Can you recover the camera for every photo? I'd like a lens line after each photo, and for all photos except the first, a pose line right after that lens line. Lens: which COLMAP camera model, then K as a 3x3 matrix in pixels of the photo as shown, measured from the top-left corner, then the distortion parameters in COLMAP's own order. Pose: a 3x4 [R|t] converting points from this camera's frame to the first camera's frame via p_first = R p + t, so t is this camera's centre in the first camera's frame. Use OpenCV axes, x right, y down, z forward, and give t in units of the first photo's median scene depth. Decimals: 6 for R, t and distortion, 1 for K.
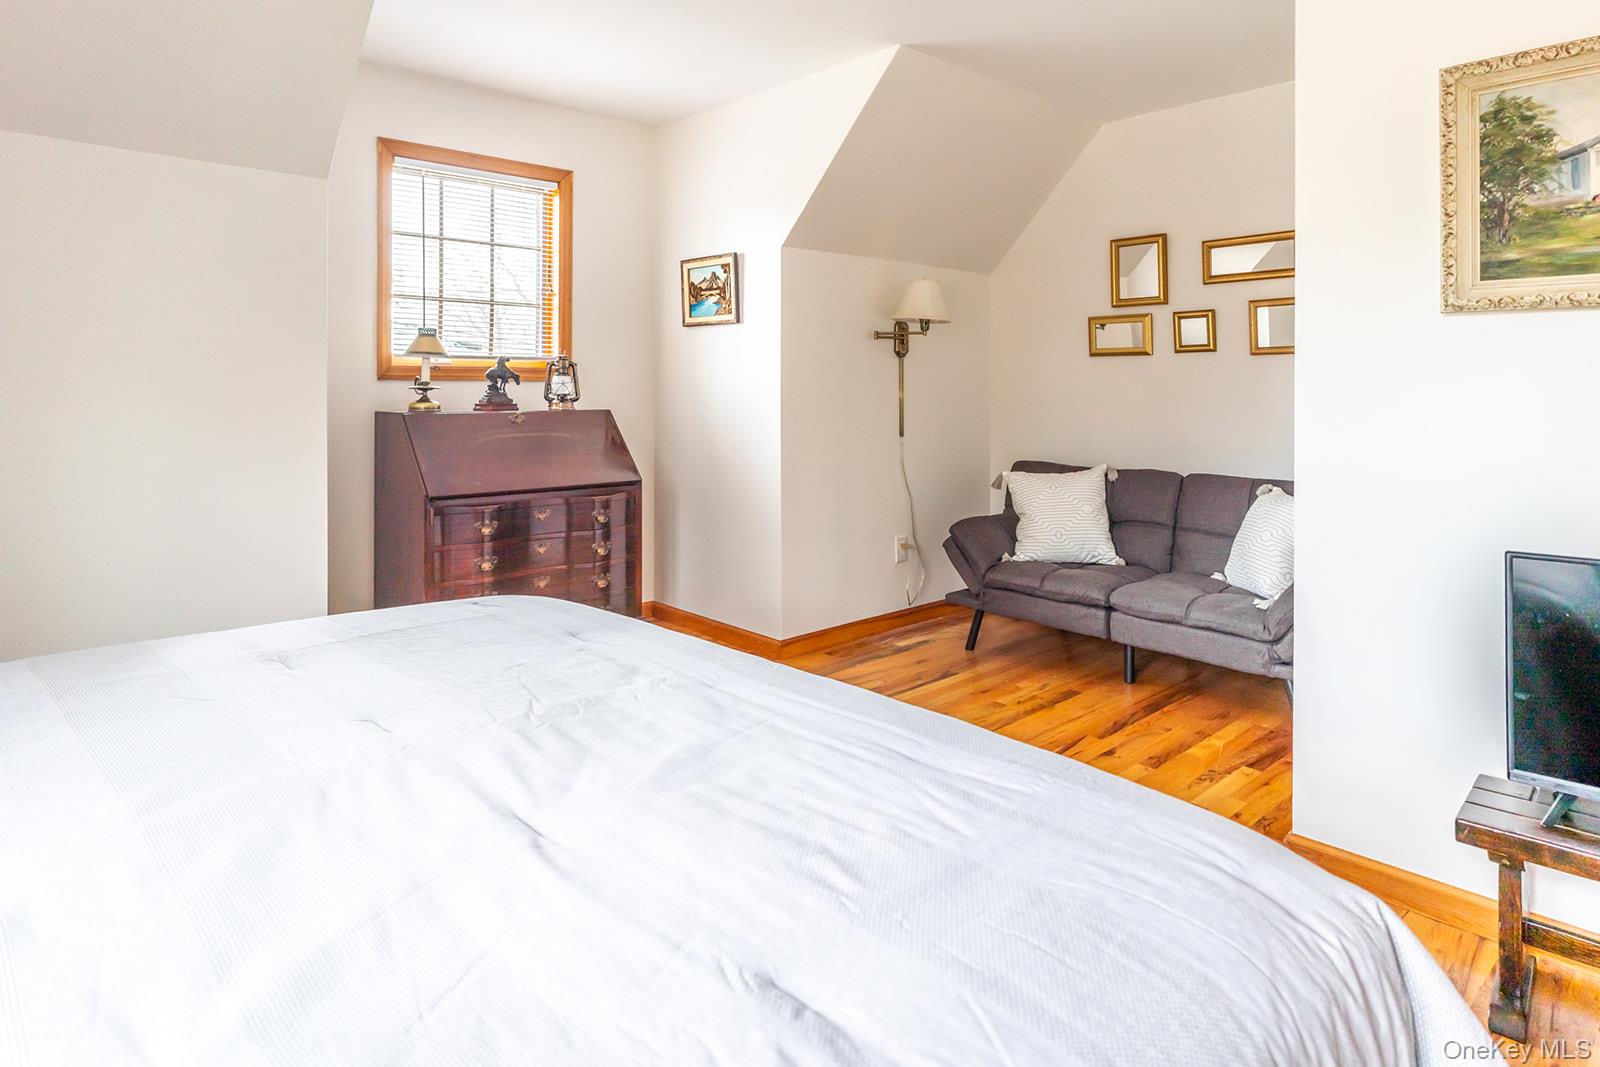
lens RADIAL K [[921.1, 0, 805.0], [0, 921.1, 380.9], [0, 0, 1]] dist [0.002014, 0.000483]
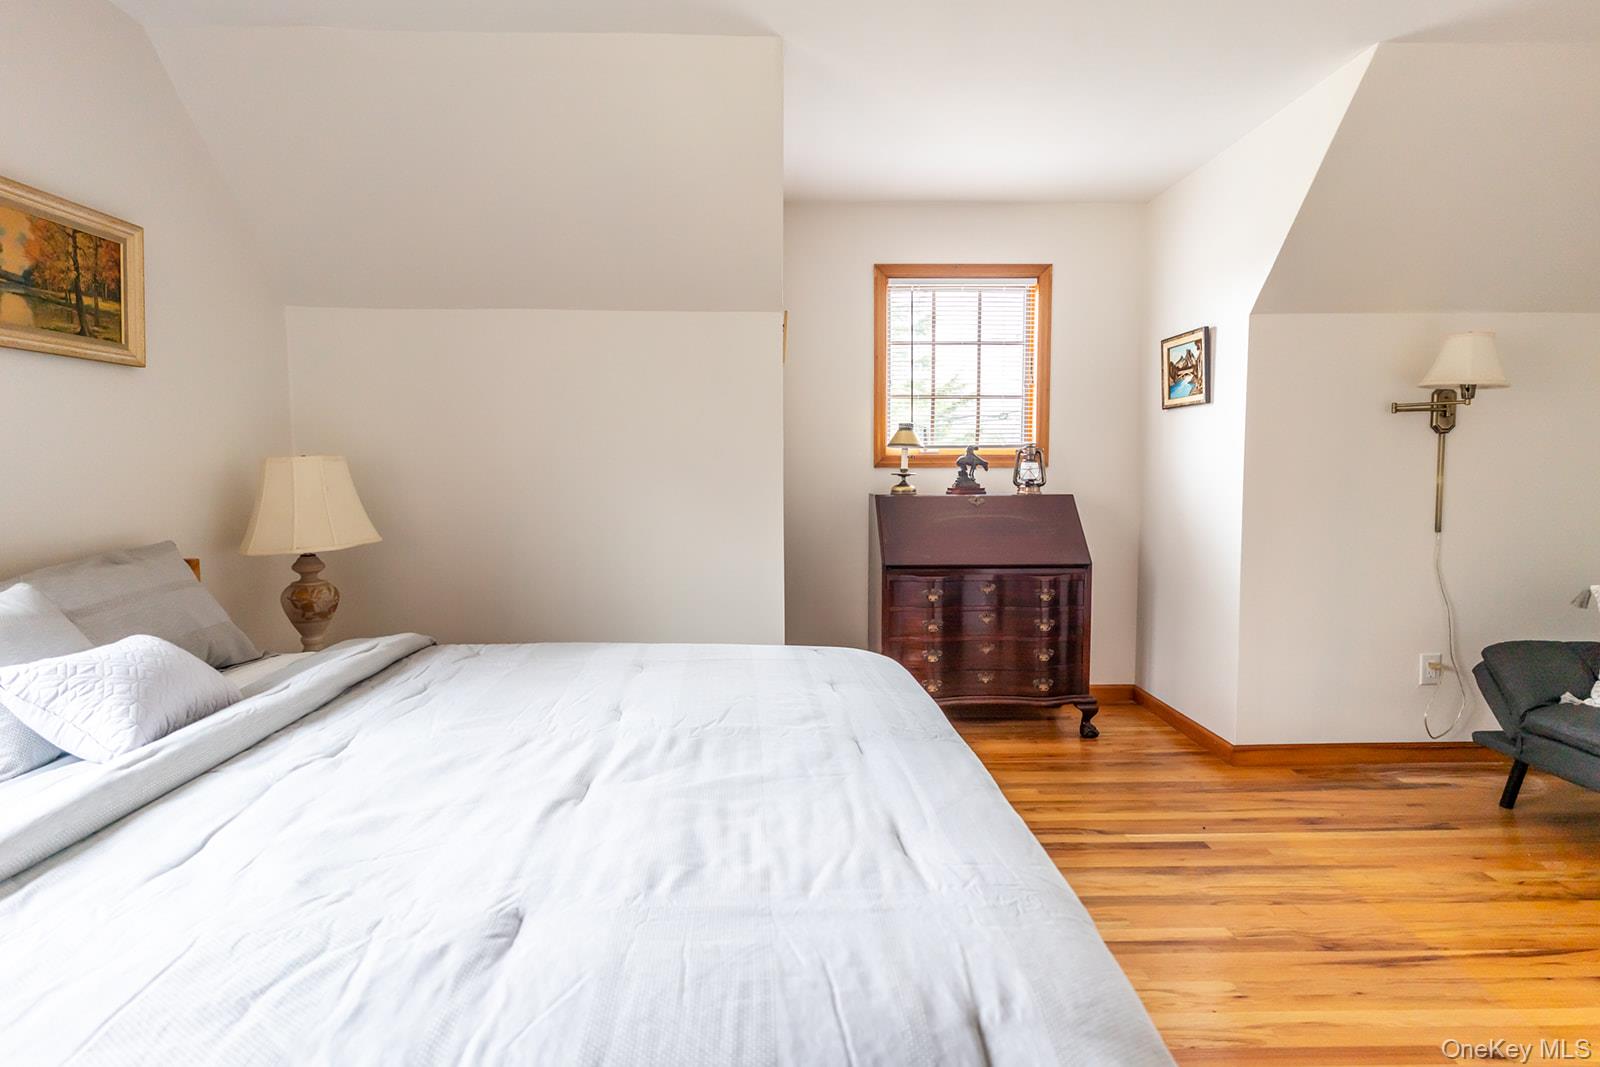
lens RADIAL K [[868.7, 0, 800.0], [0, 868.7, 533.5], [0, 0, 1]] dist [-0.000154, 0.001591]
pose [[0.749193, 0.042771, -0.660969, 0.207549], [0.009821, 0.997086, 0.075653, -0.001941], [0.662279, -0.063170, 0.746590, 0.064968]]
